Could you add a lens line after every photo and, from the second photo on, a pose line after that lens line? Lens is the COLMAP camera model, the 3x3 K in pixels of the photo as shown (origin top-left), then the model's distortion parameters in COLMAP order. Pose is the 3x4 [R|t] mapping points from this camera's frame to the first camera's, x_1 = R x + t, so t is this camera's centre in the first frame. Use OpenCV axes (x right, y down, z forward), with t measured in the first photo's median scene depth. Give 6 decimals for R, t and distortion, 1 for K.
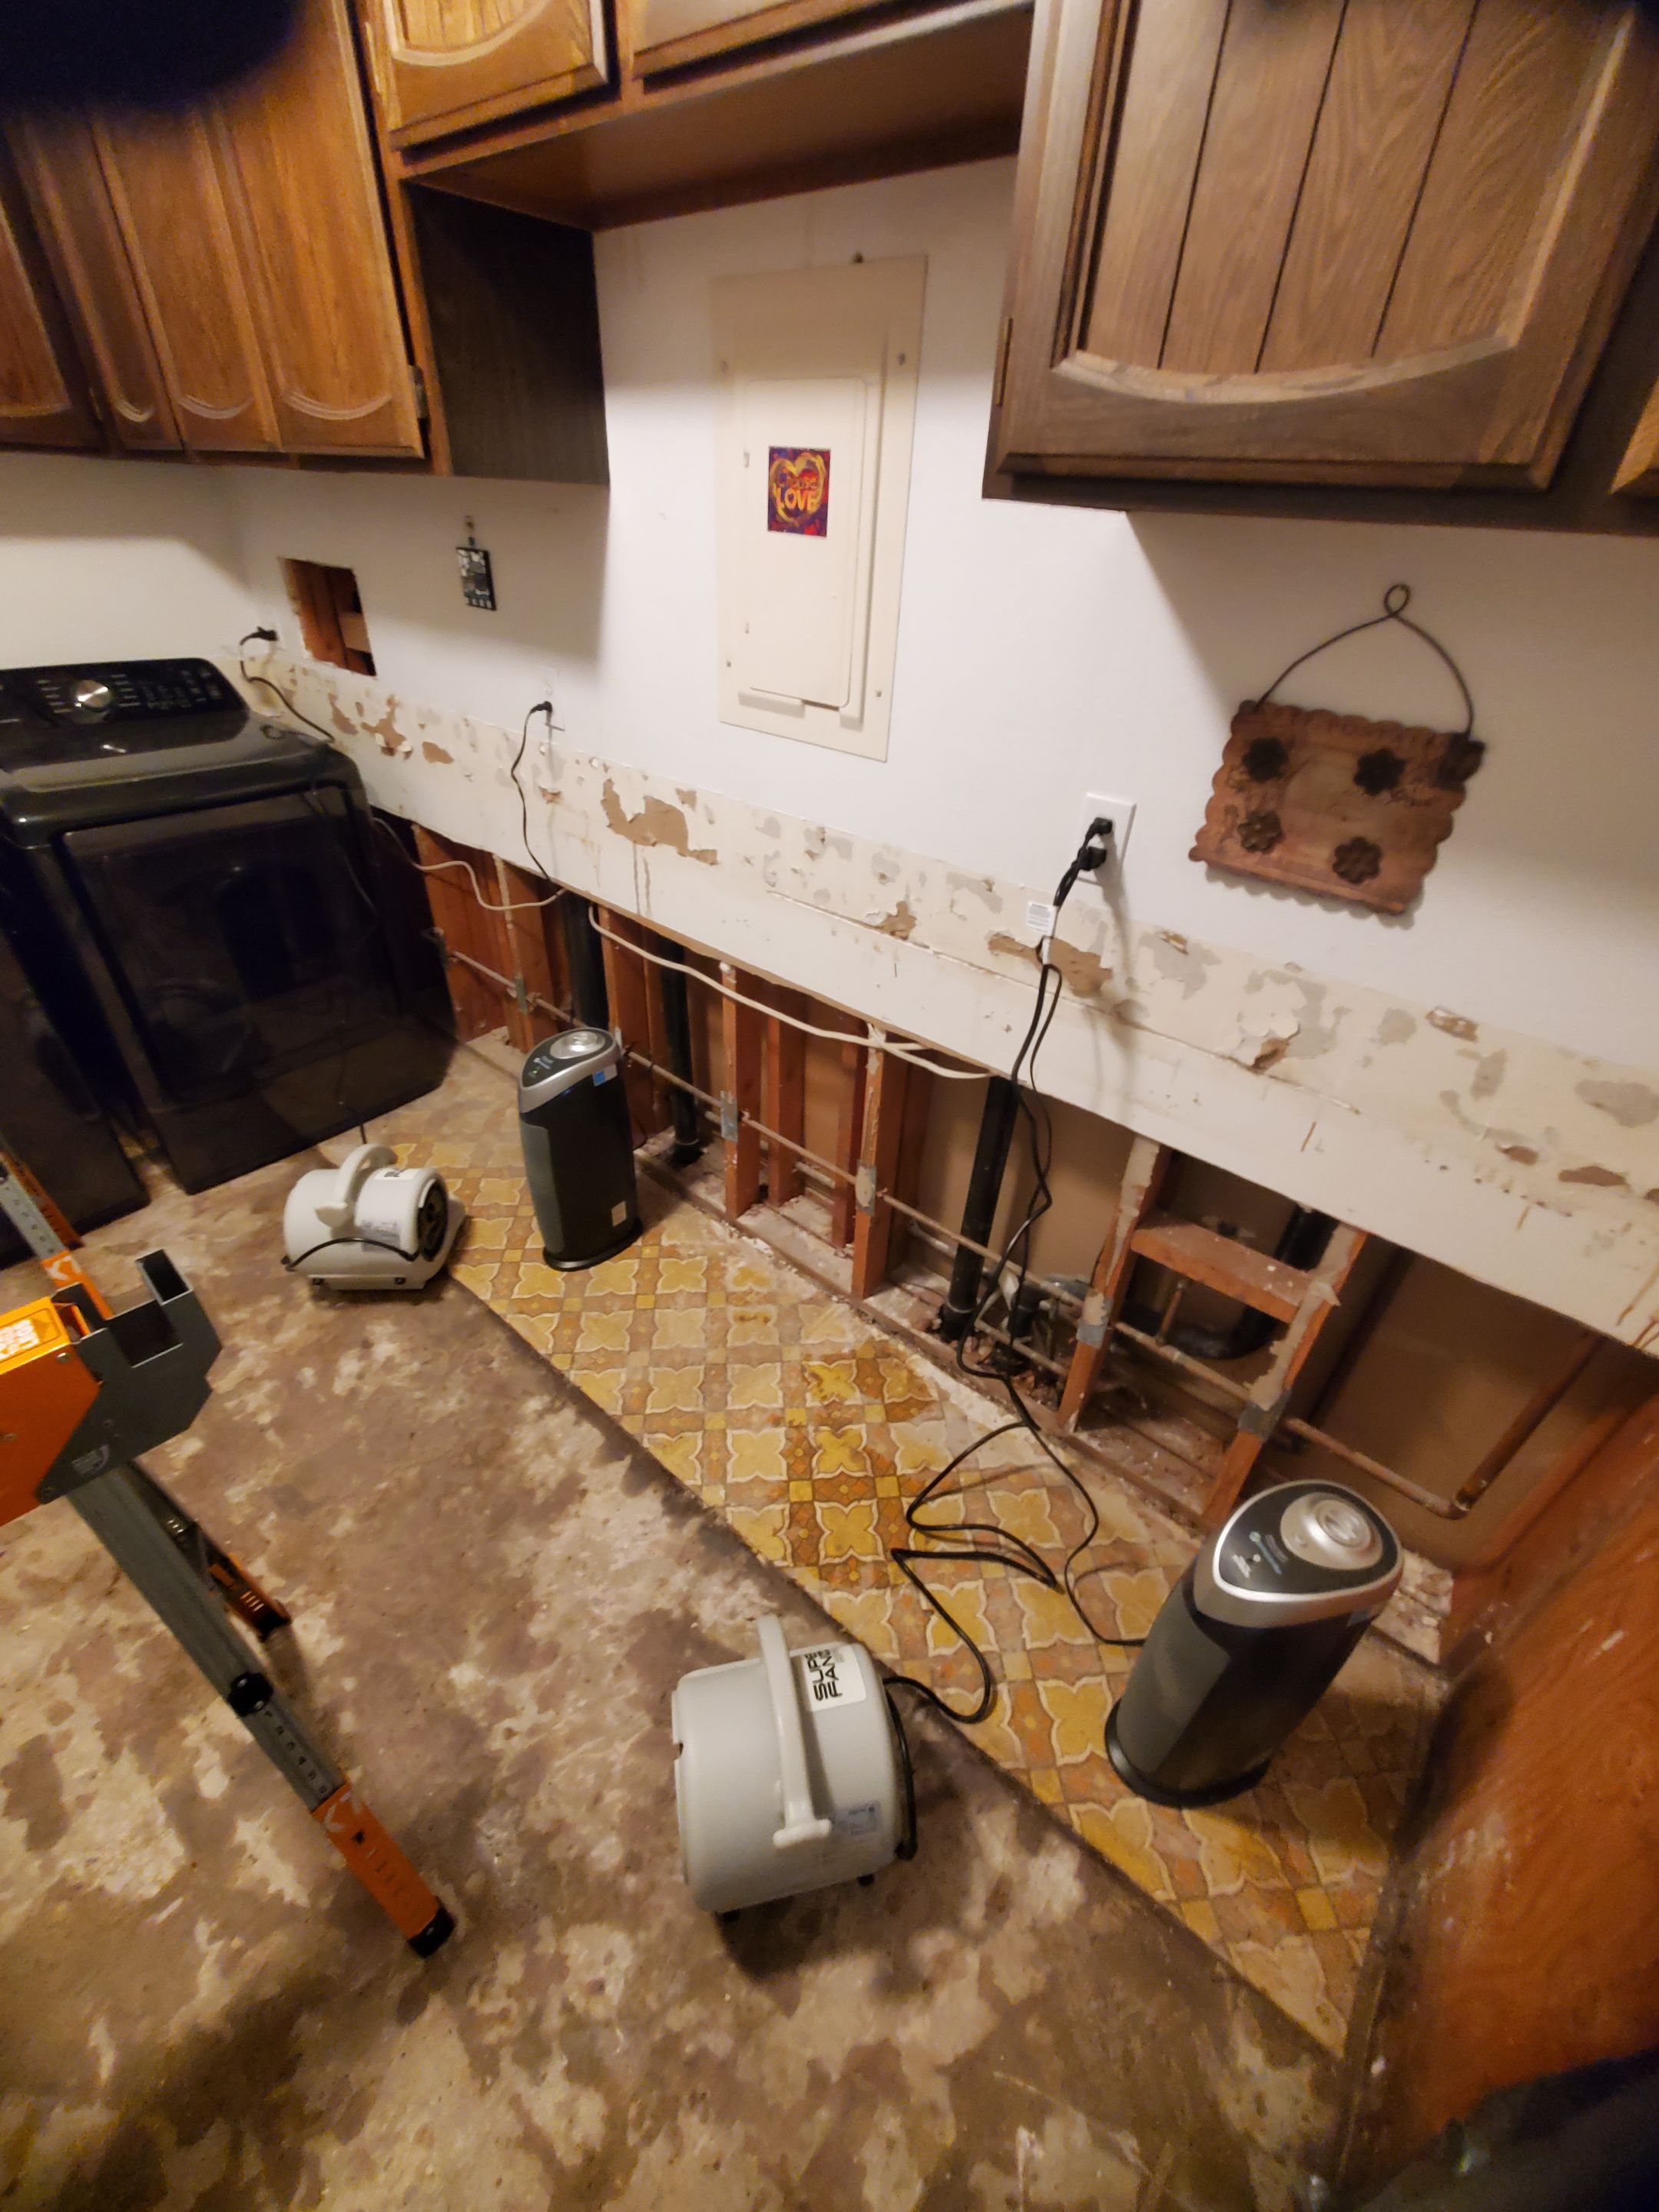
lens RADIAL K [[874.6, 0, 833.8], [0, 874.6, 1109.8], [0, 0, 1]] dist [-0.001264, -0.000627]
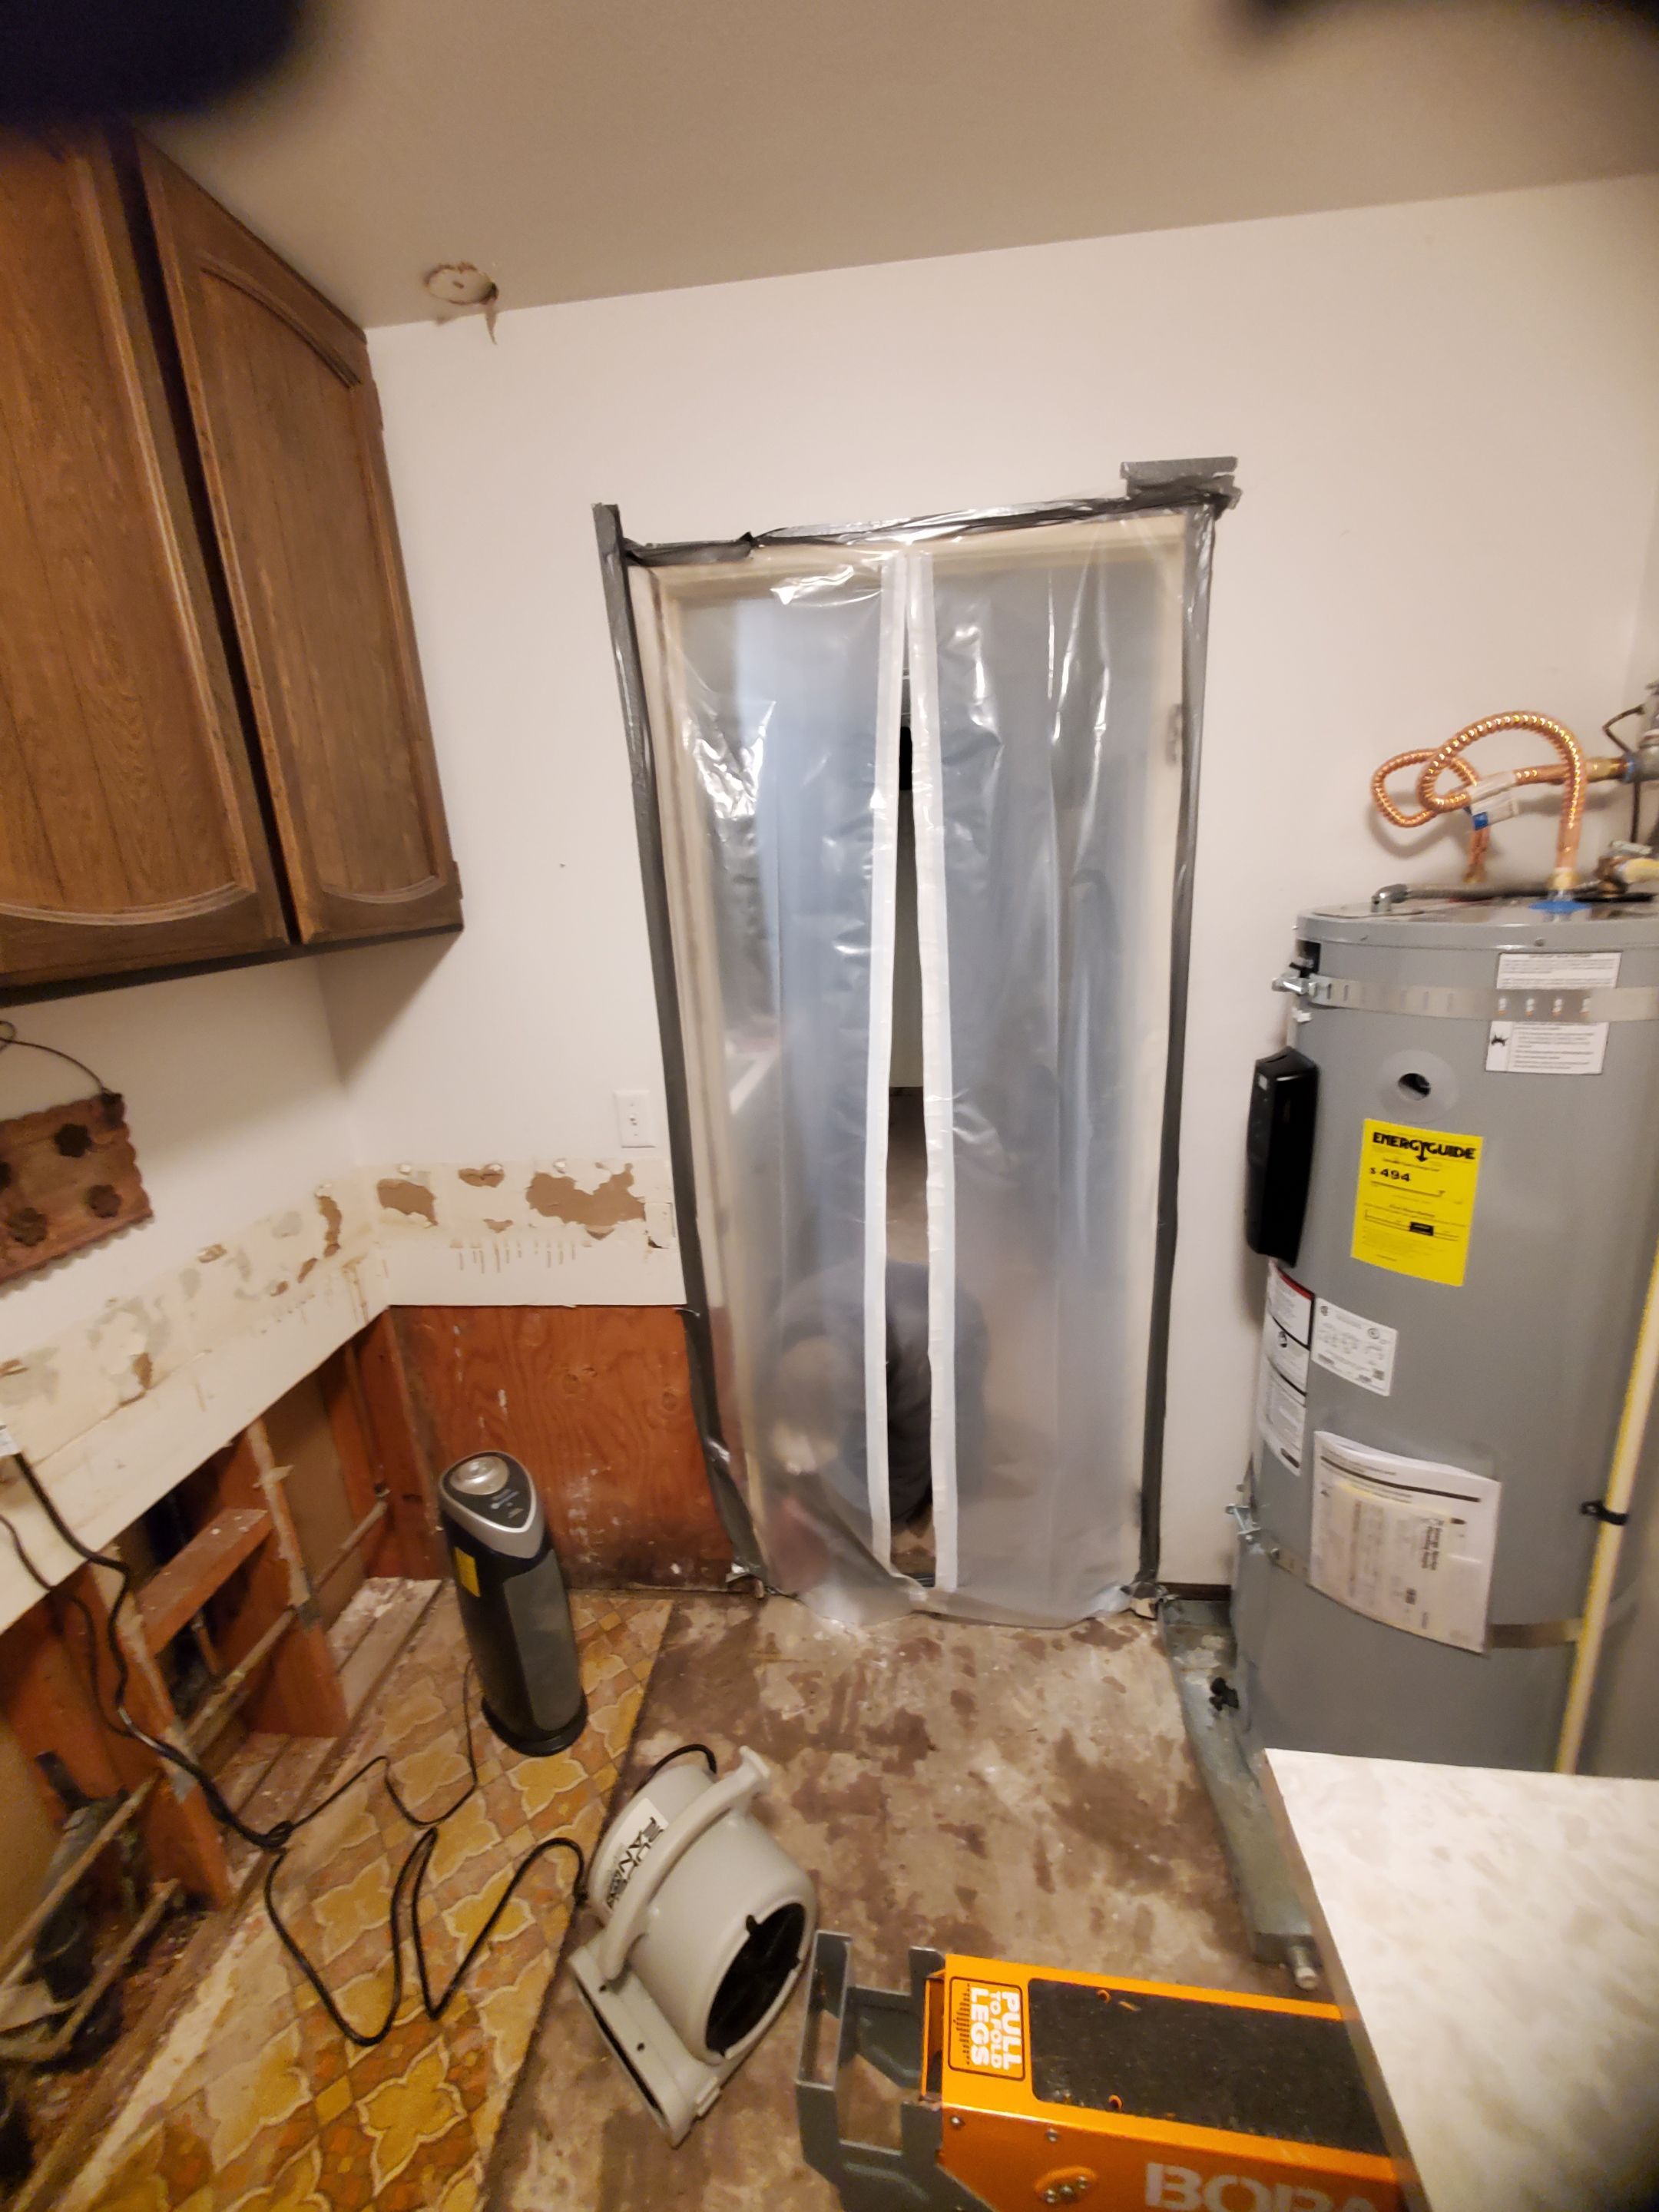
lens RADIAL K [[882.3, 0, 843.4], [0, 882.3, 1110.7], [0, 0, 1]] dist [0.001191, -0.001160]
pose [[-0.566106, -0.246816, 0.786515, -0.789484], [0.486773, 0.669919, 0.560589, -0.471624], [-0.665264, 0.700207, -0.259102, 0.453730]]
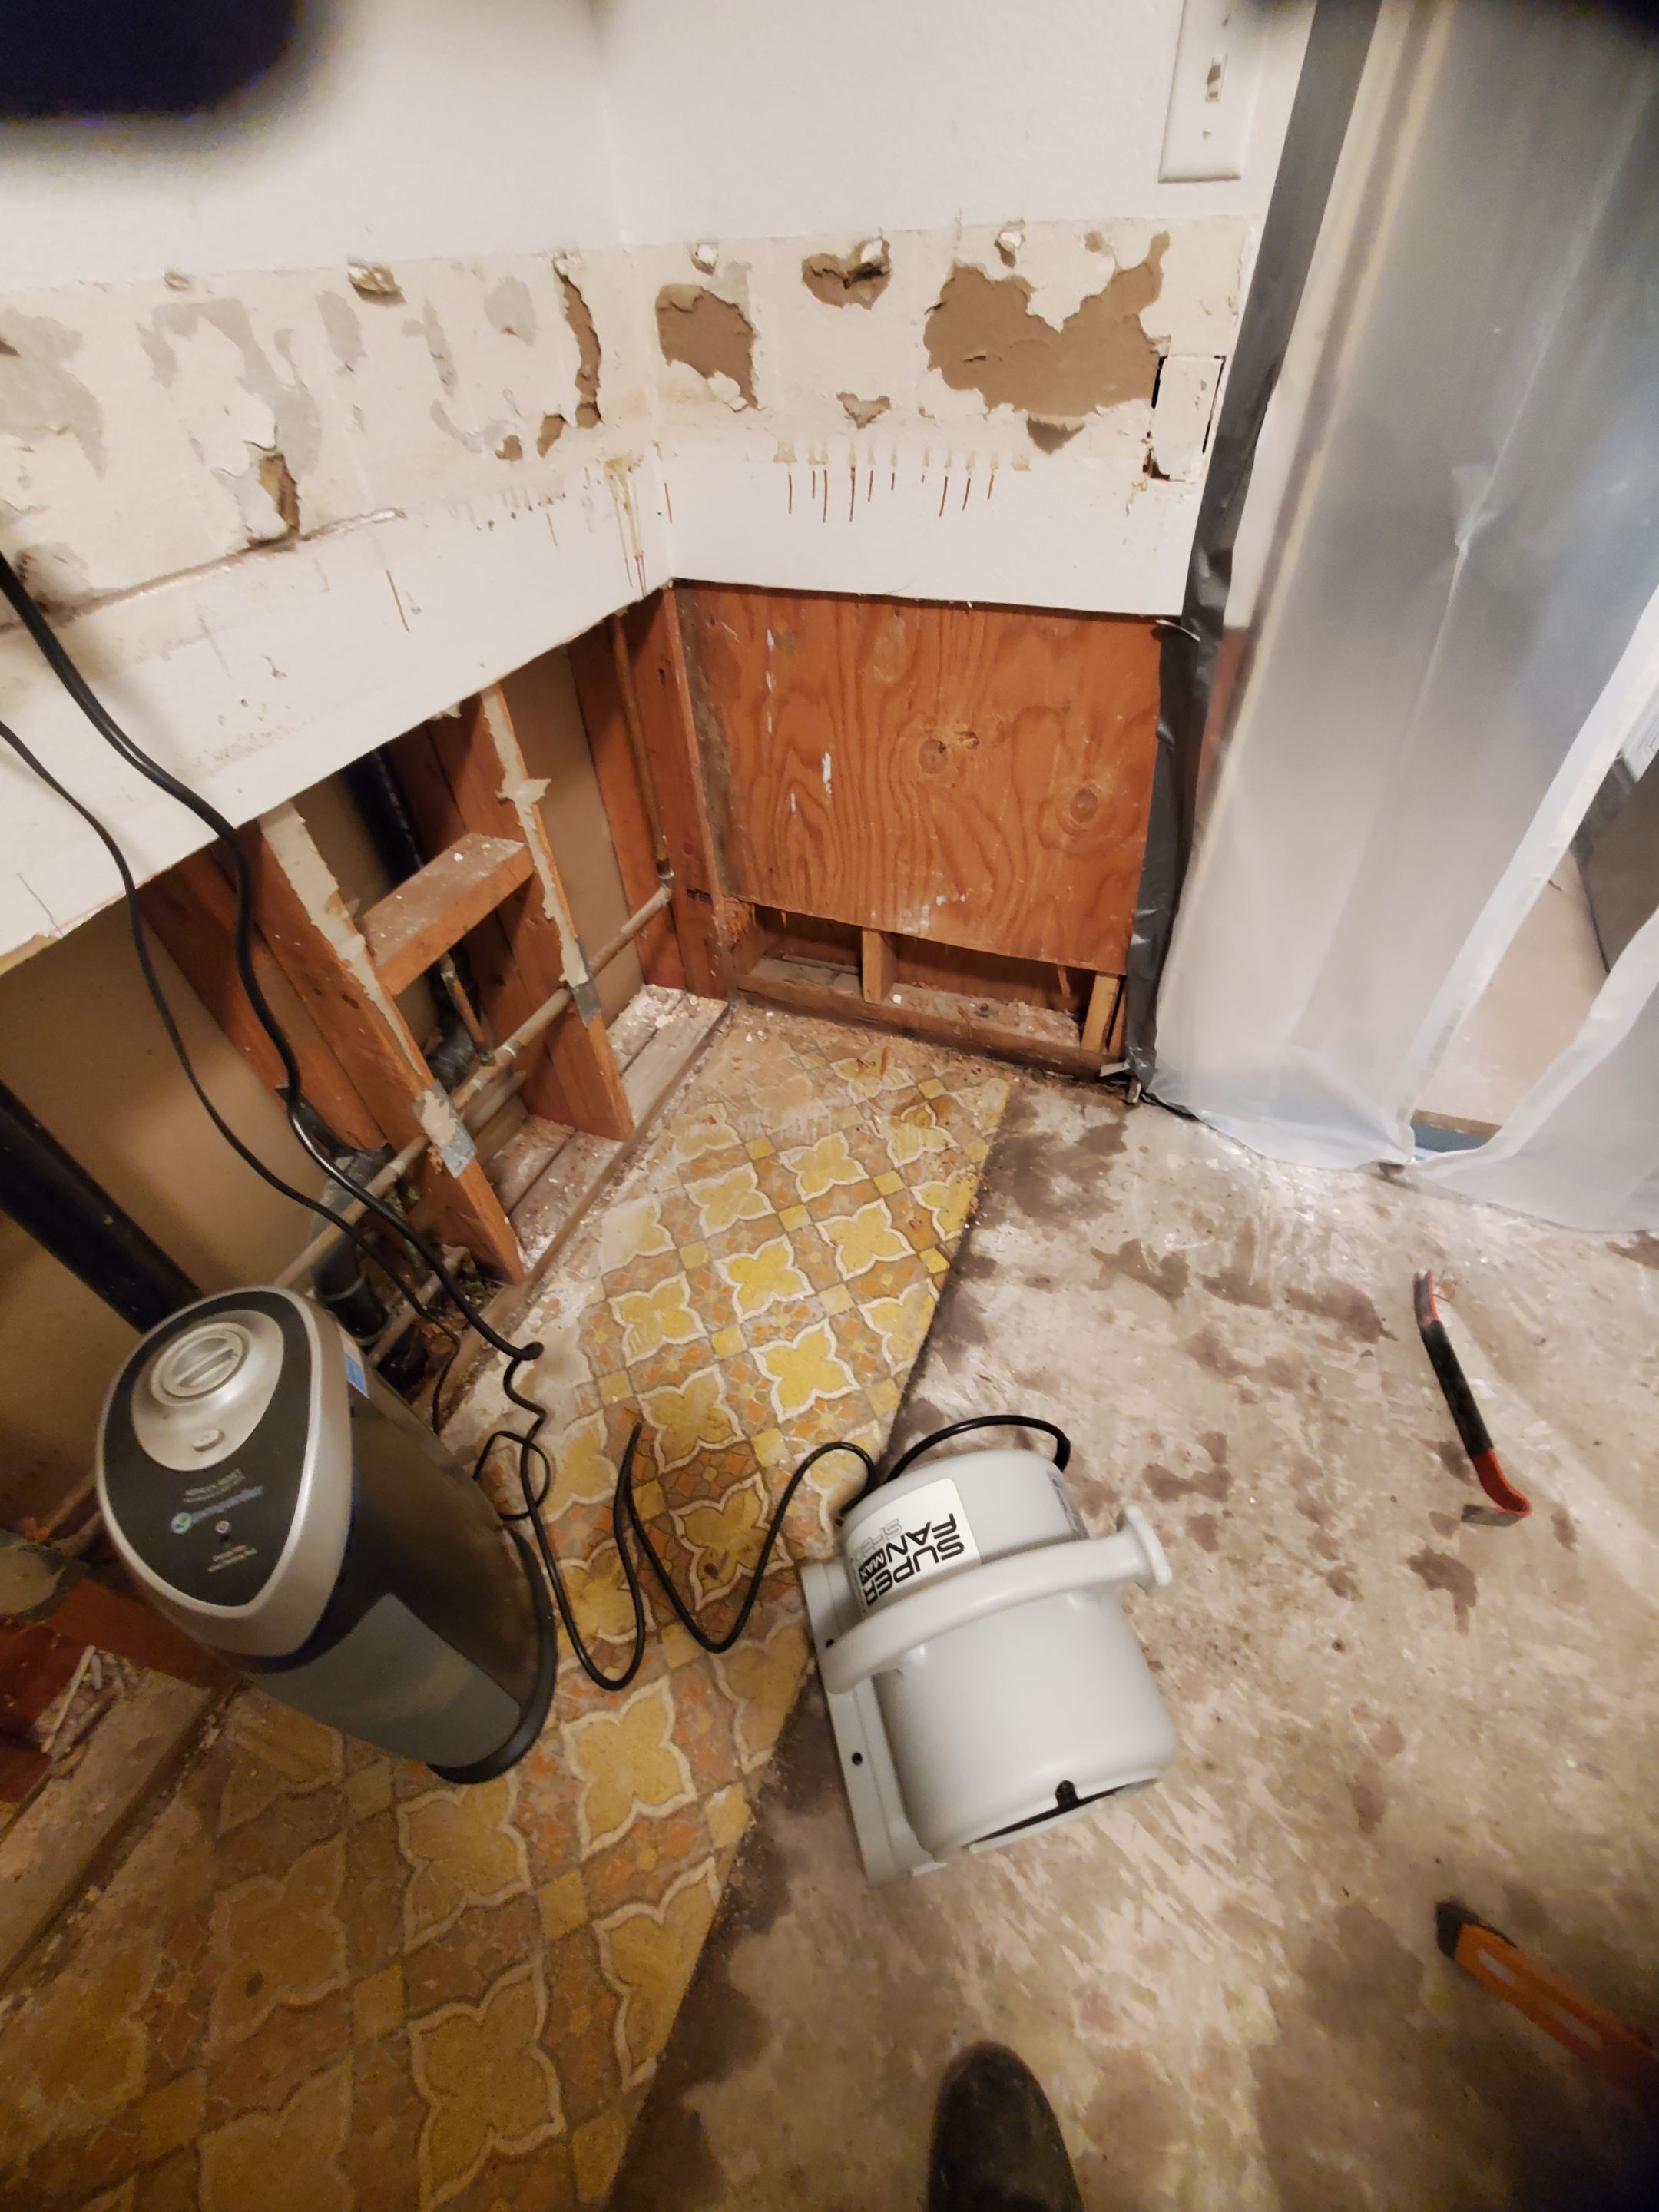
lens RADIAL K [[882.3, 0, 843.4], [0, 882.3, 1110.7], [0, 0, 1]] dist [0.001191, -0.001160]
pose [[-0.317341, -0.698885, 0.640979, -0.281581], [0.550924, 0.414284, 0.724466, -0.110282], [-0.771866, 0.583033, 0.253564, 0.782563]]
